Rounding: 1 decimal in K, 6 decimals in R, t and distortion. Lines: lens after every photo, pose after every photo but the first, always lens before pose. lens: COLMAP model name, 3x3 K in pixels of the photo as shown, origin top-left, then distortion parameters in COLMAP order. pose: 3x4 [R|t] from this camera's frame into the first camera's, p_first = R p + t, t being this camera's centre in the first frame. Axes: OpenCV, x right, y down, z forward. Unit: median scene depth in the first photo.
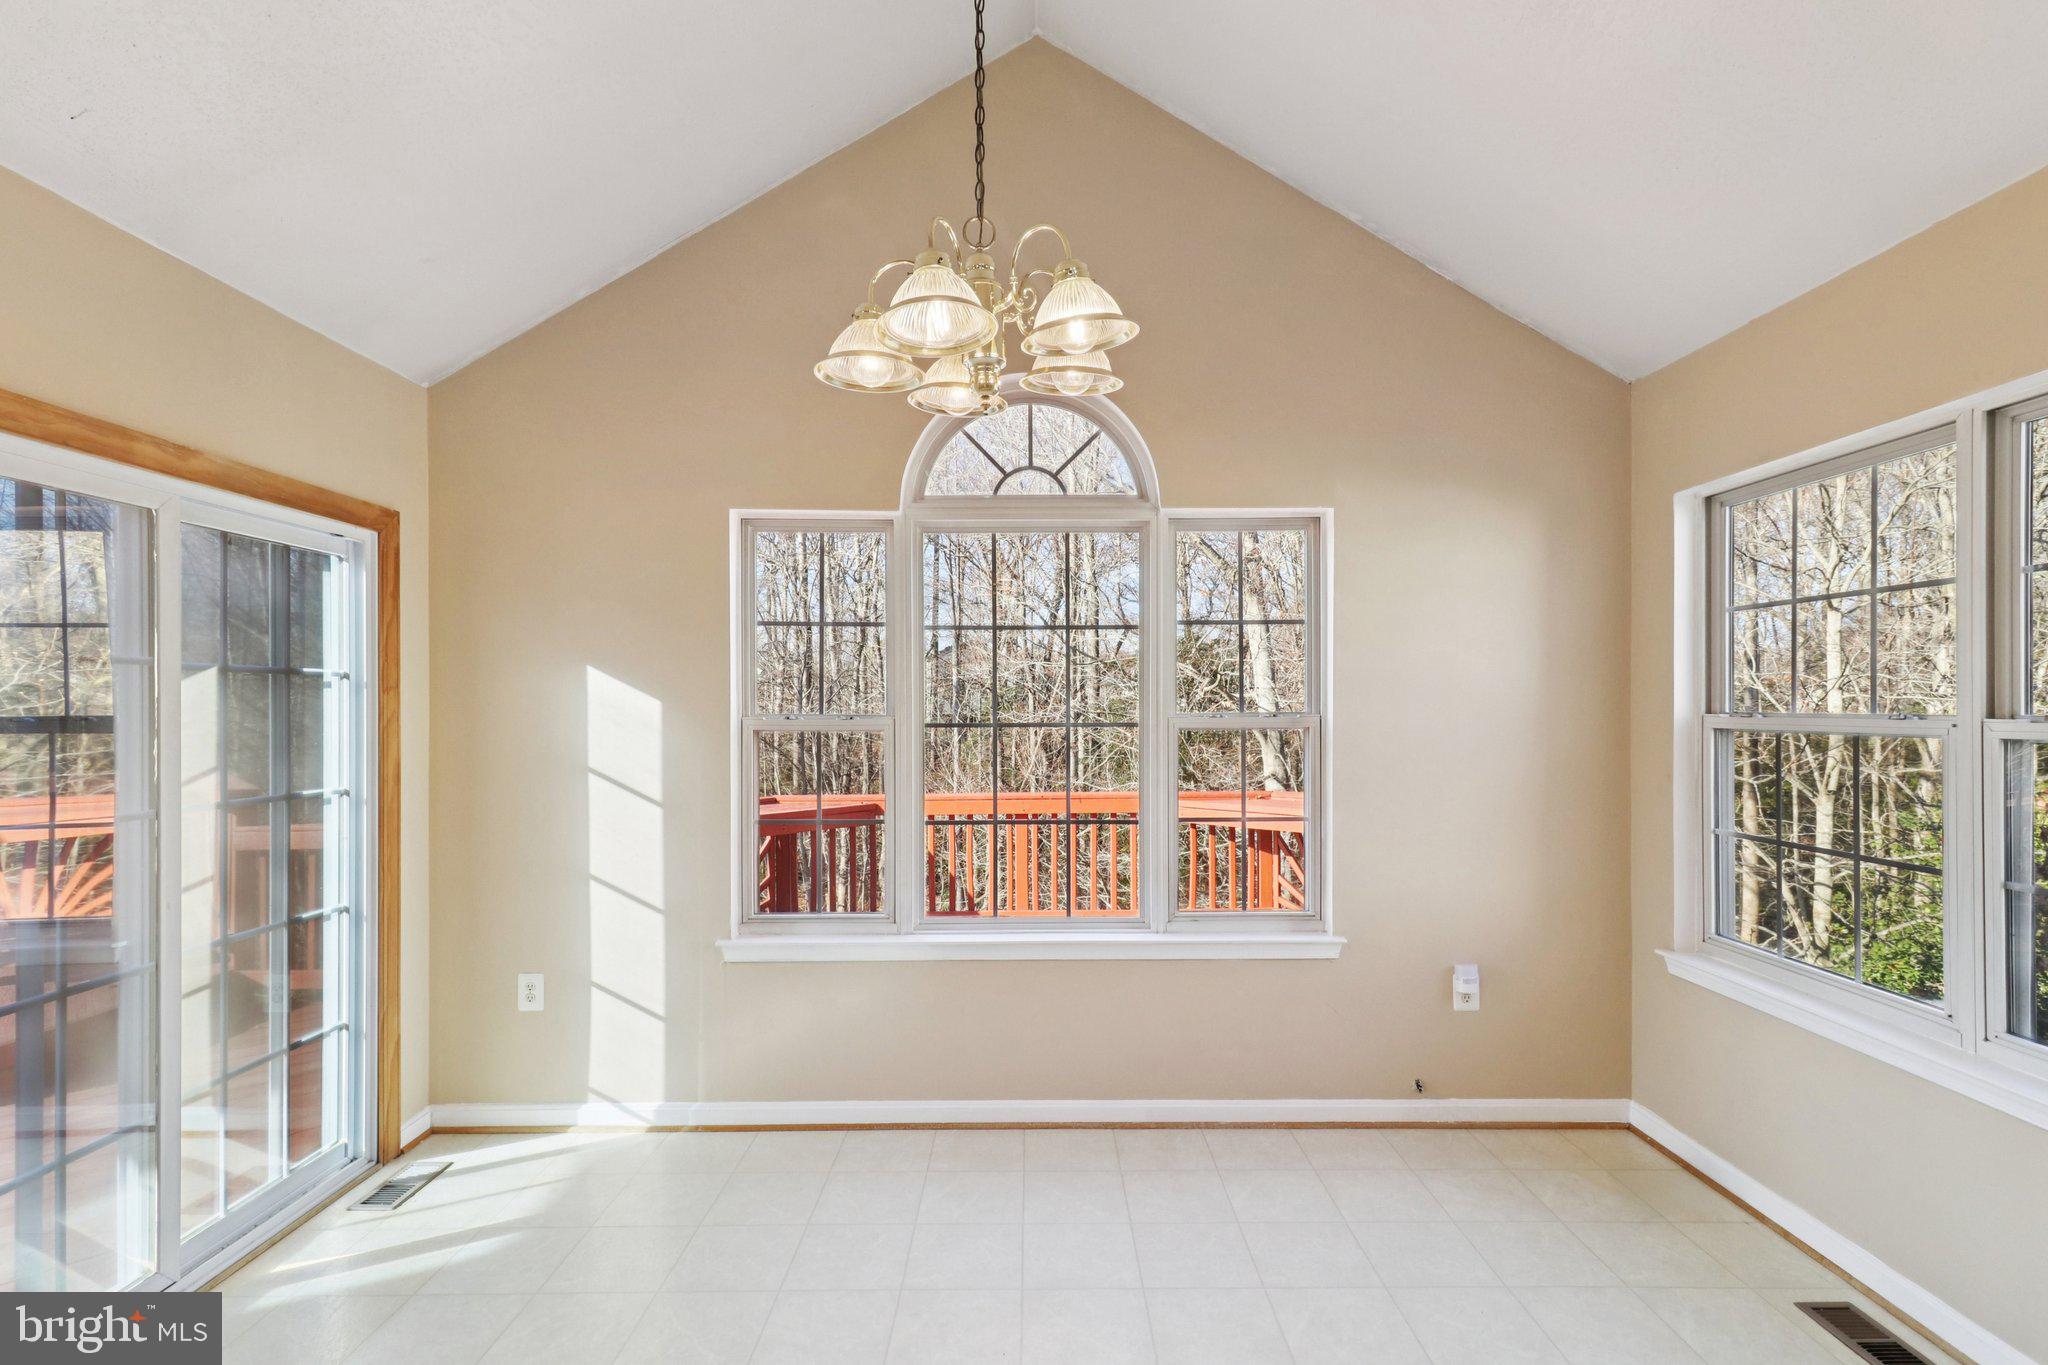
lens RADIAL K [[971.9, 0, 1024.0], [0, 971.9, 701.8], [0, 0, 1]] dist [-0.000227, 0.000063]
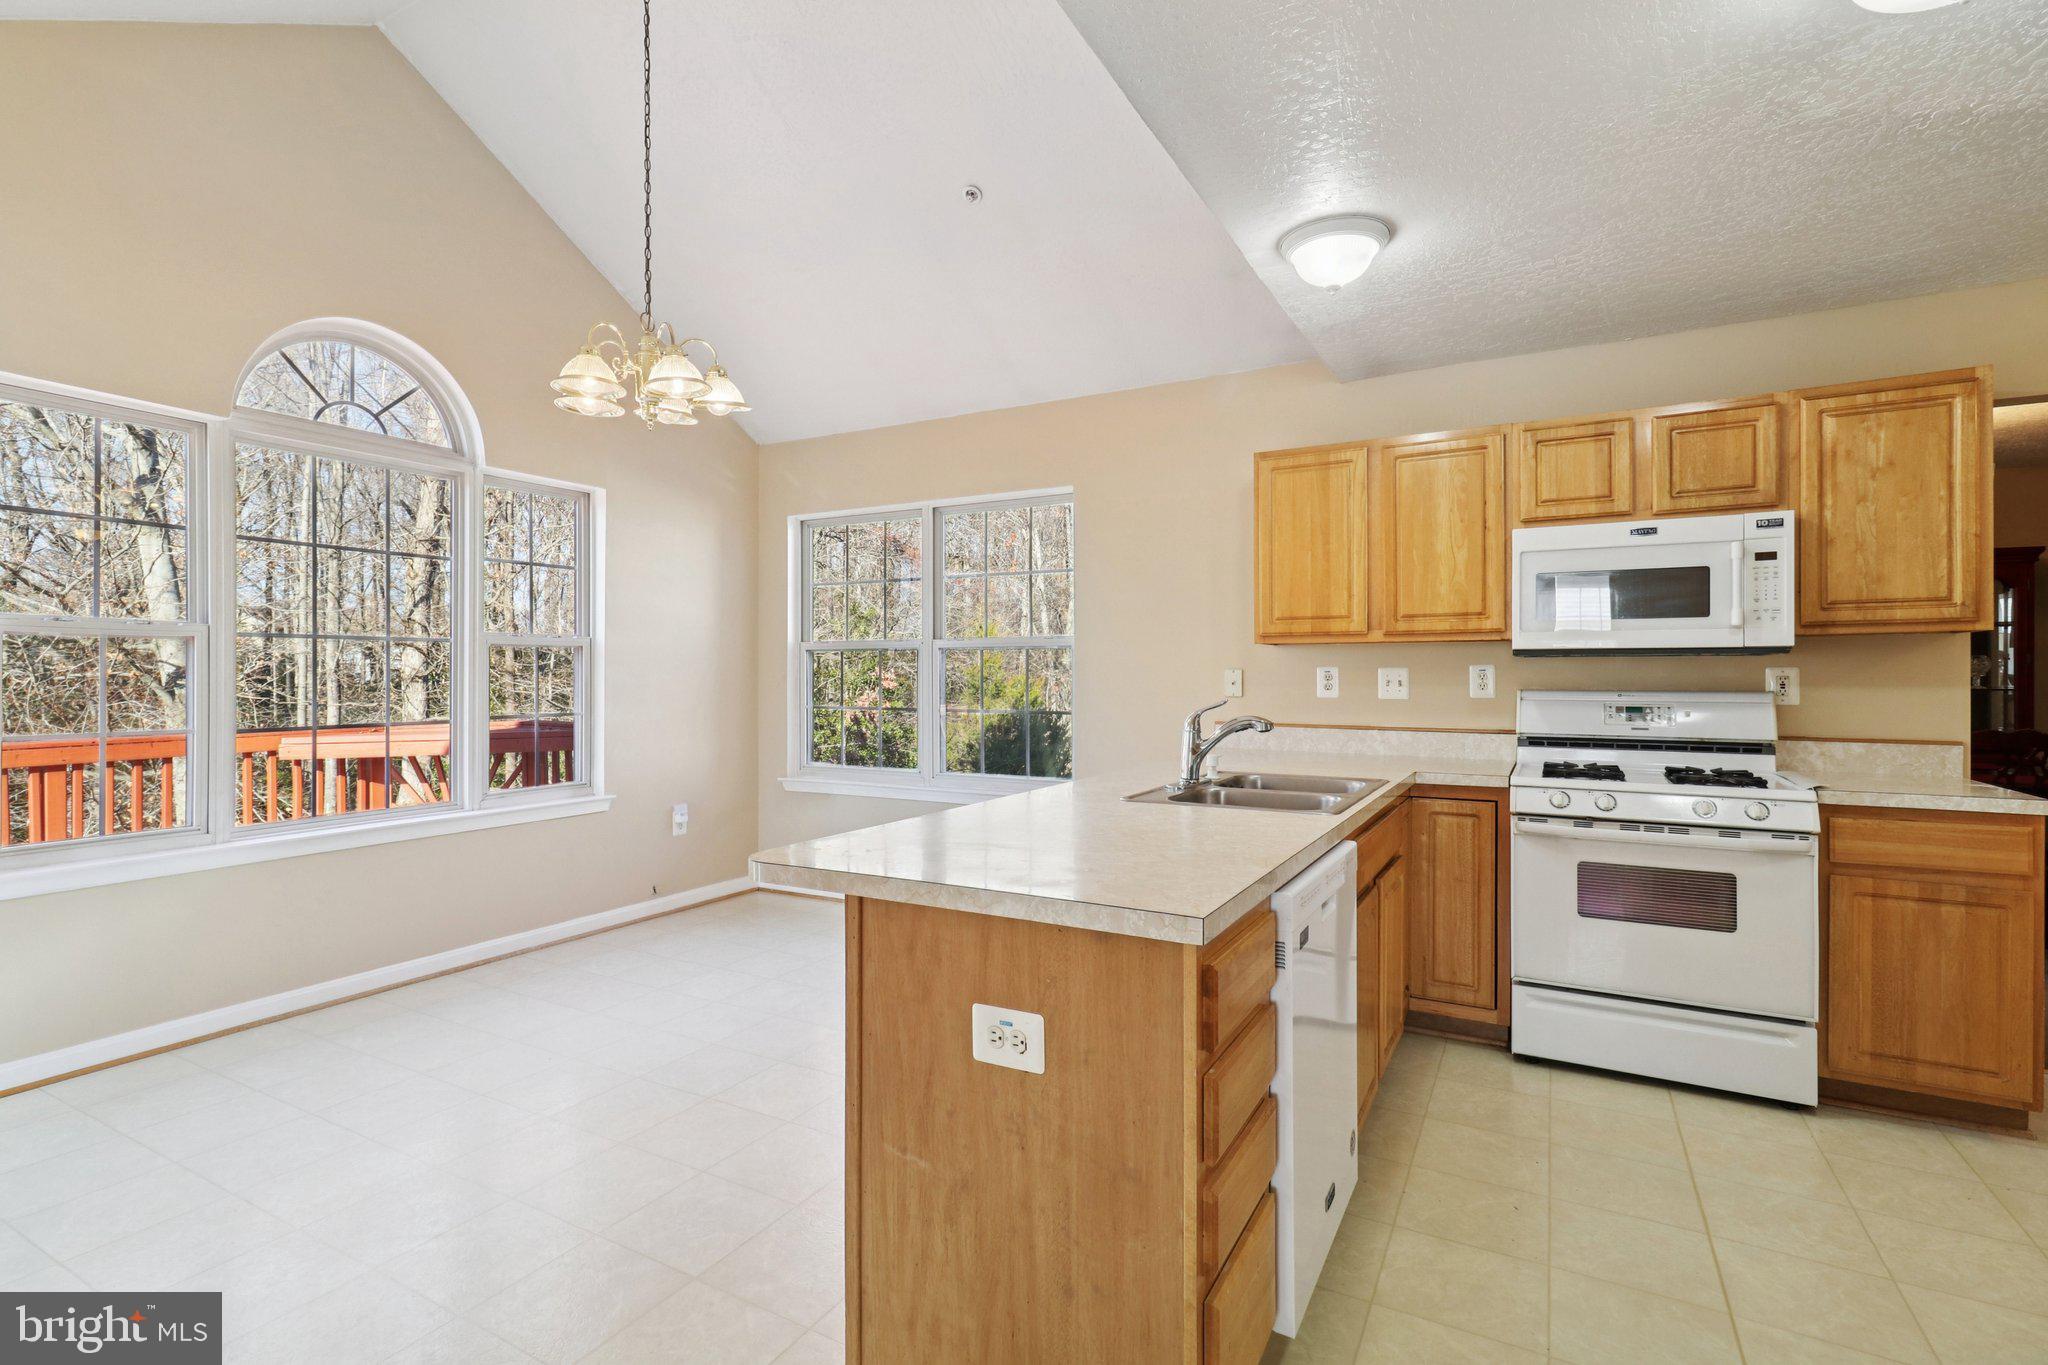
lens RADIAL K [[965.2, 0, 1016.1], [0, 965.2, 662.2], [0, 0, 1]] dist [0.010605, -0.000524]
pose [[0.485405, 0.013540, 0.874184, -0.595940], [-0.002233, 0.999896, -0.014247, 0.066481], [-0.874286, 0.004964, 0.485385, -0.189192]]
